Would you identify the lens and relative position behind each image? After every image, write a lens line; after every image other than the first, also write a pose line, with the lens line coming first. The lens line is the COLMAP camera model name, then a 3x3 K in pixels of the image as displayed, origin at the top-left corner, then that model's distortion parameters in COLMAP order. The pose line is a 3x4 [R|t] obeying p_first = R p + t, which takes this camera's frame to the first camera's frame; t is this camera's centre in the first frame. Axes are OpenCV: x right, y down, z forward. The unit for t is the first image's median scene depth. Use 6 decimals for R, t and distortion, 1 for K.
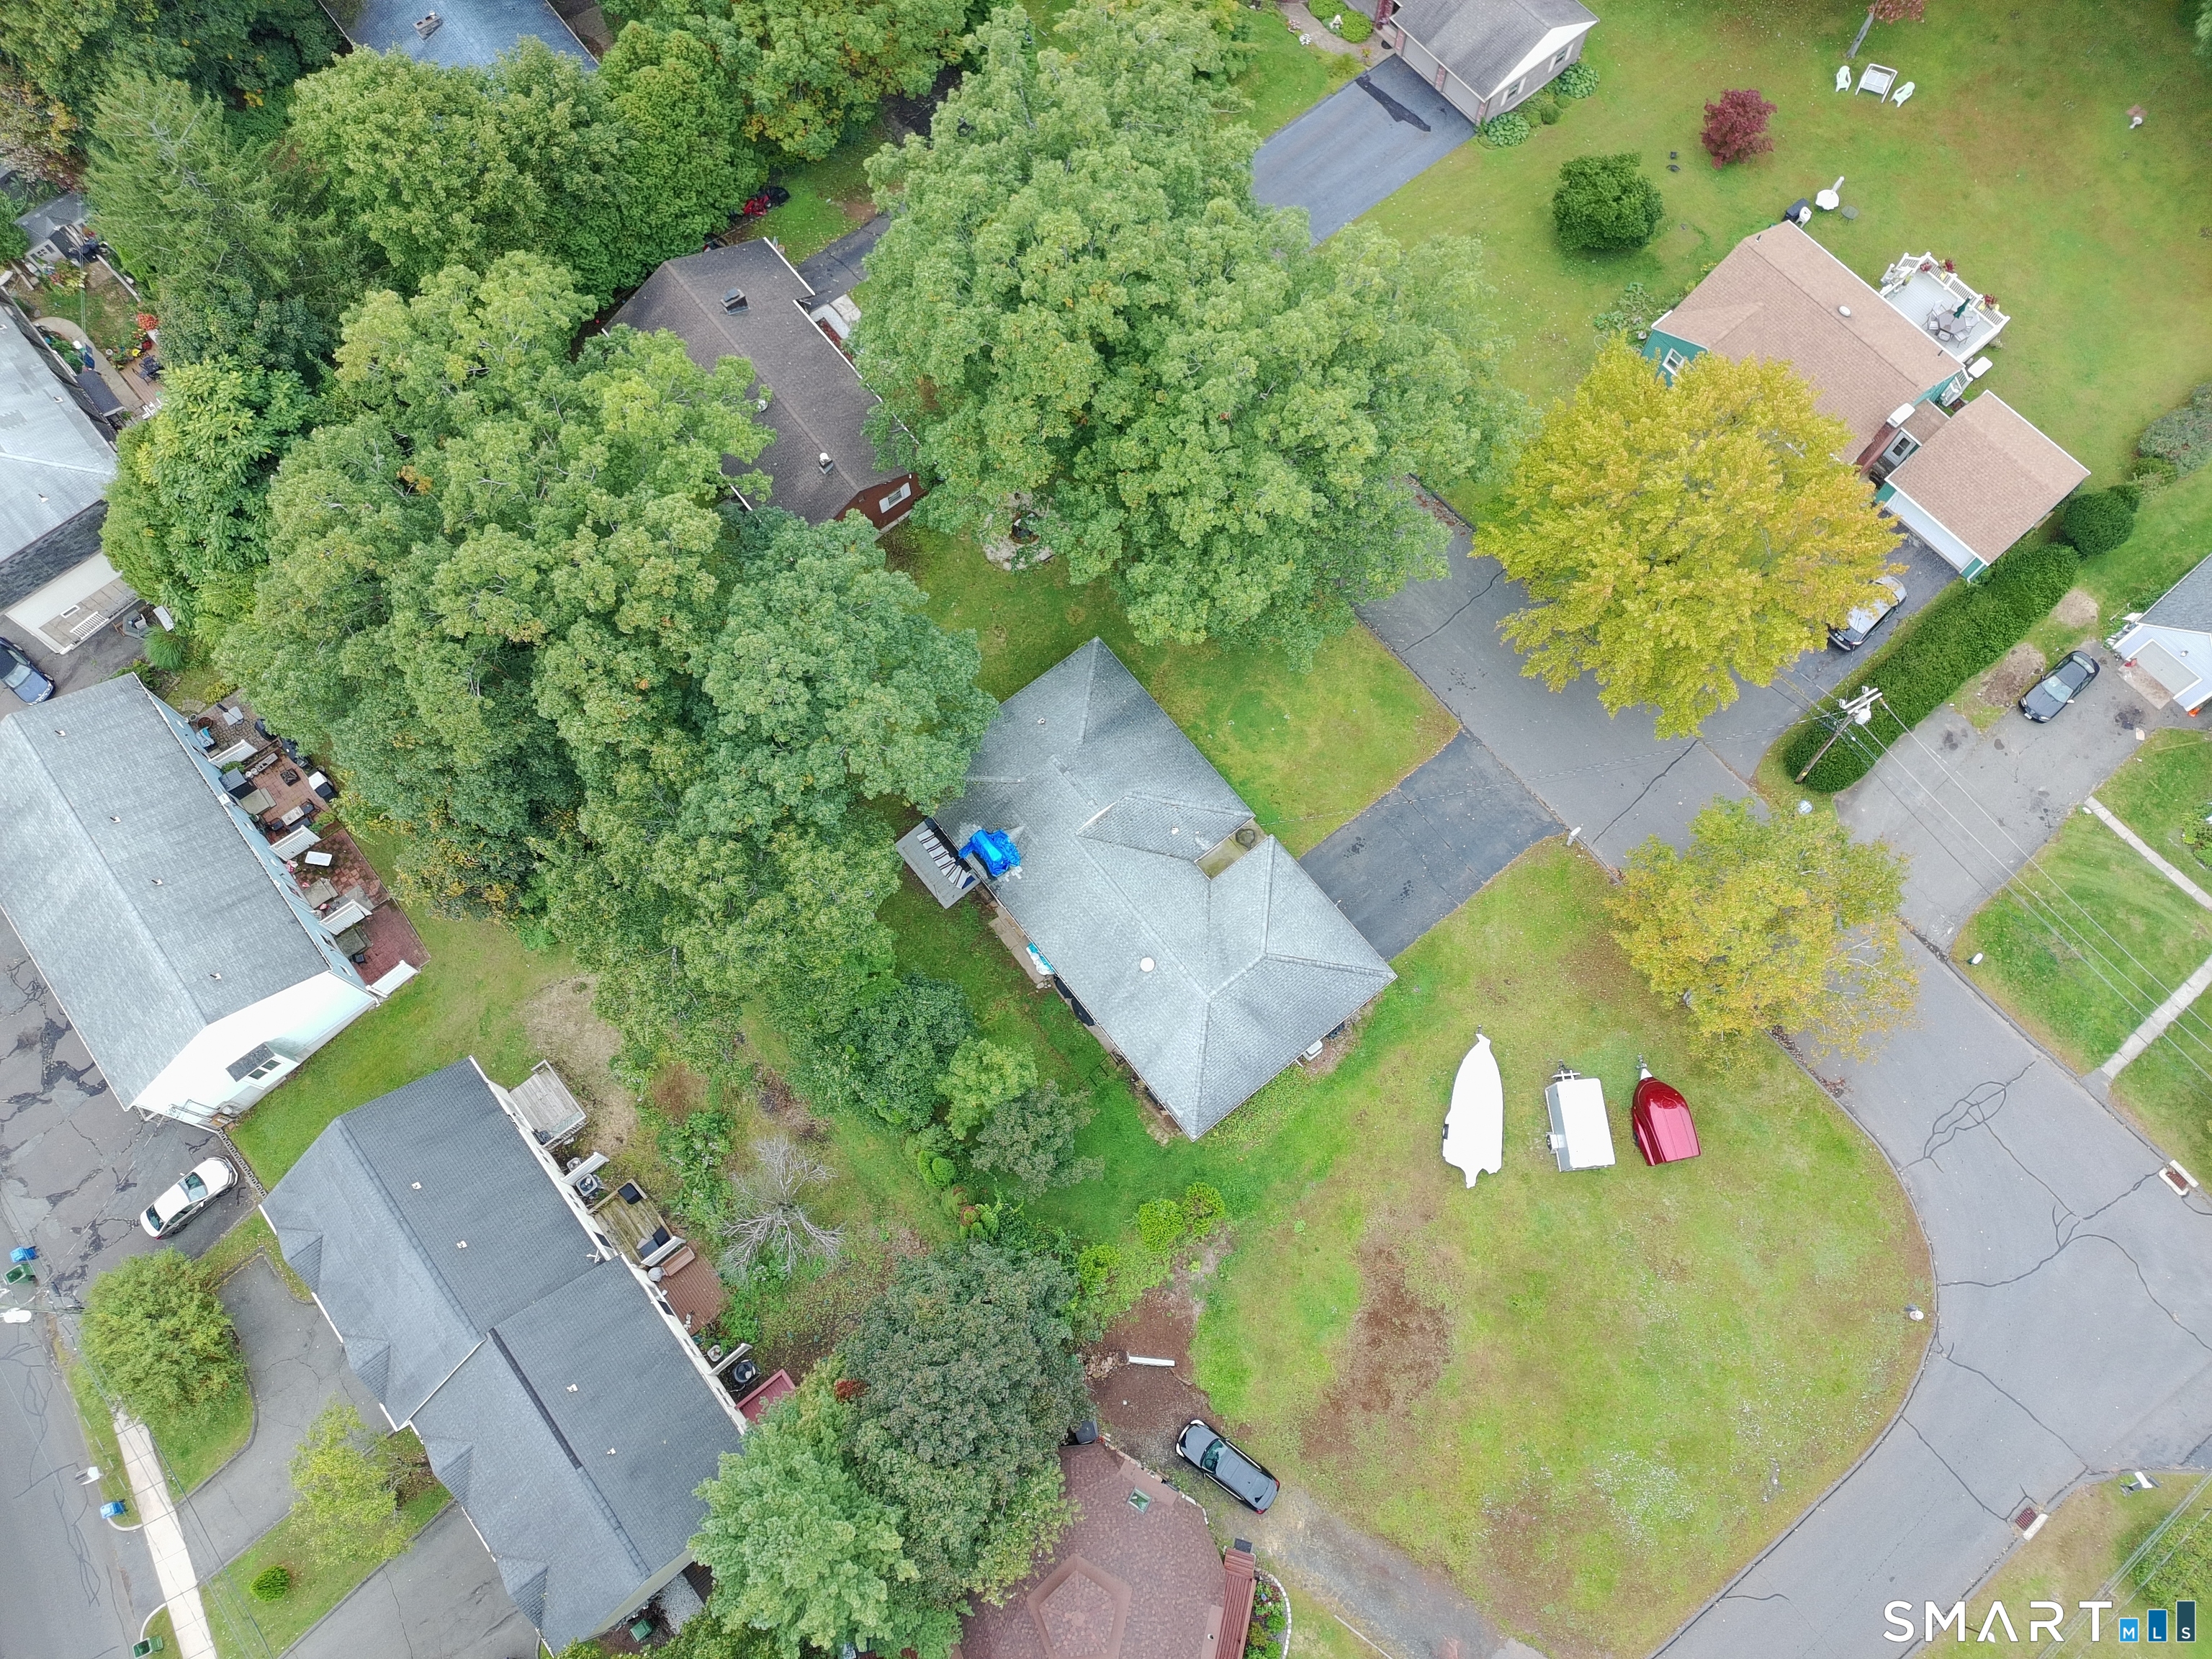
lens RADIAL K [[1623.9, 0, 1106.0], [0, 1623.9, 829.5], [0, 0, 1]] dist [0.036664, -0.006113]
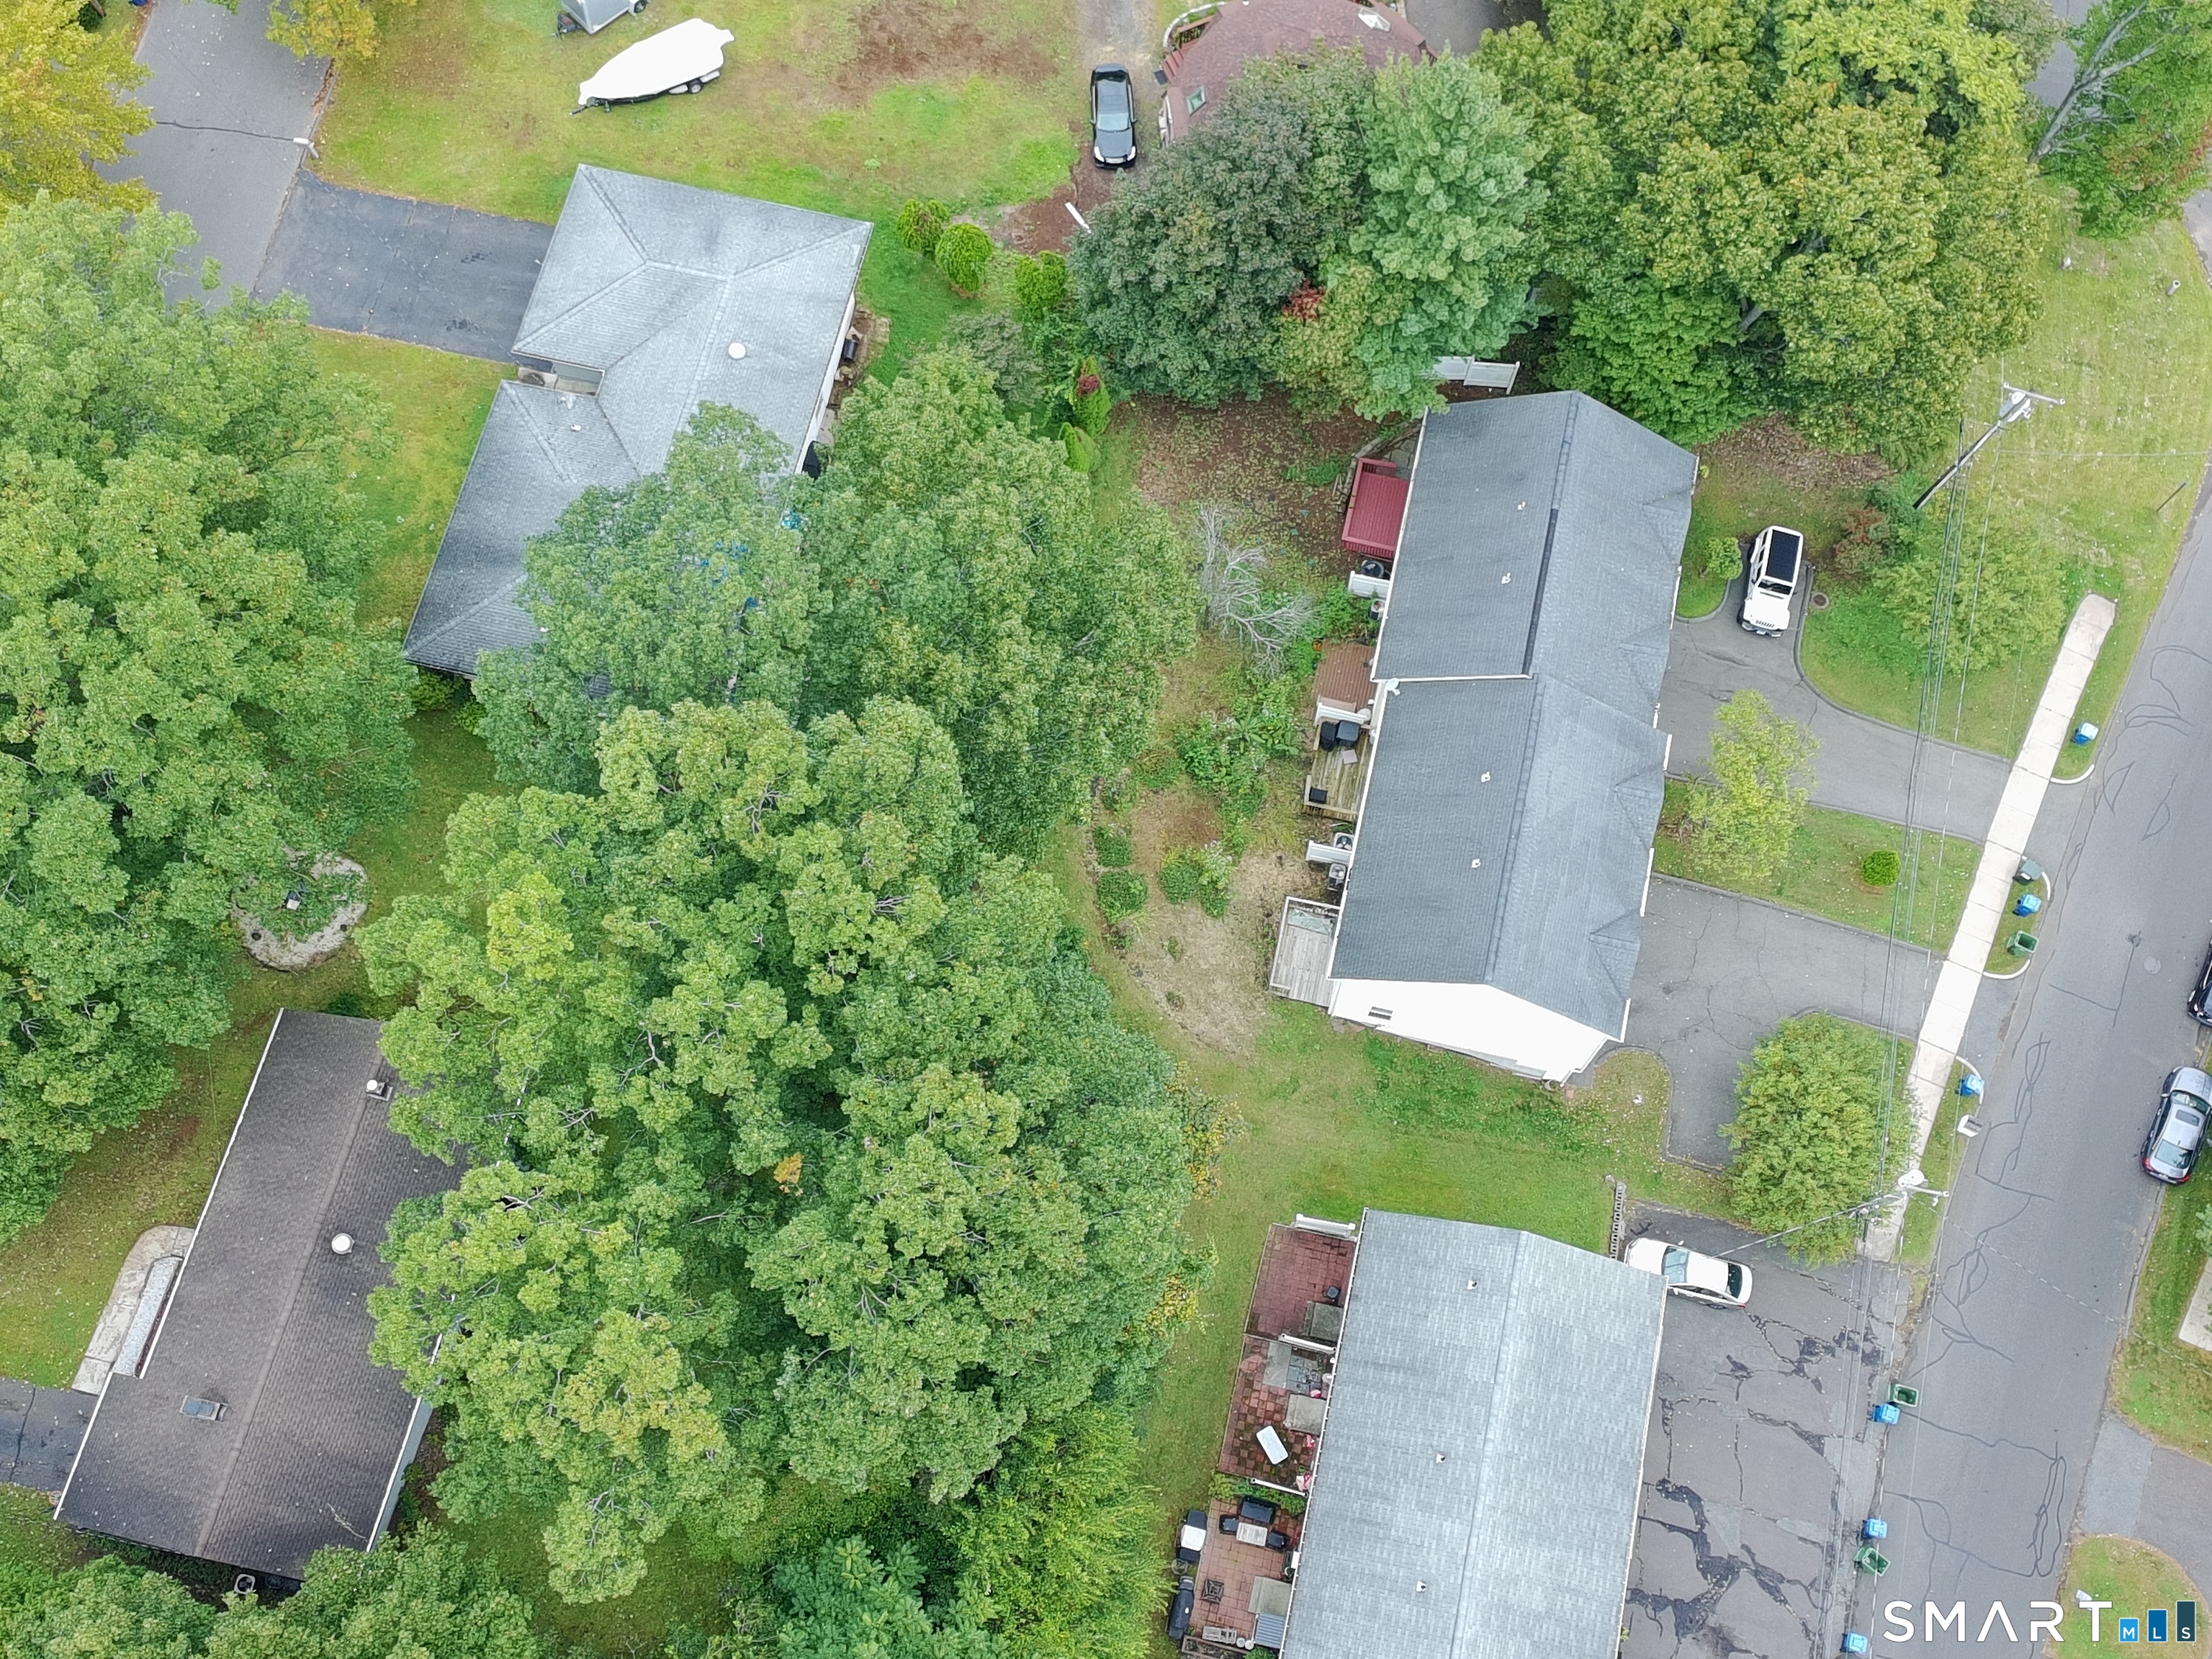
lens RADIAL K [[2340.8, 0, 1106.0], [0, 2340.8, 829.5], [0, 0, 1]] dist [0.001005, 0.227637]
pose [[-0.621633, -0.733597, 0.274603, -0.573398], [0.737039, -0.429092, 0.522161, -0.486974], [-0.265226, 0.526987, 0.807428, 0.088655]]
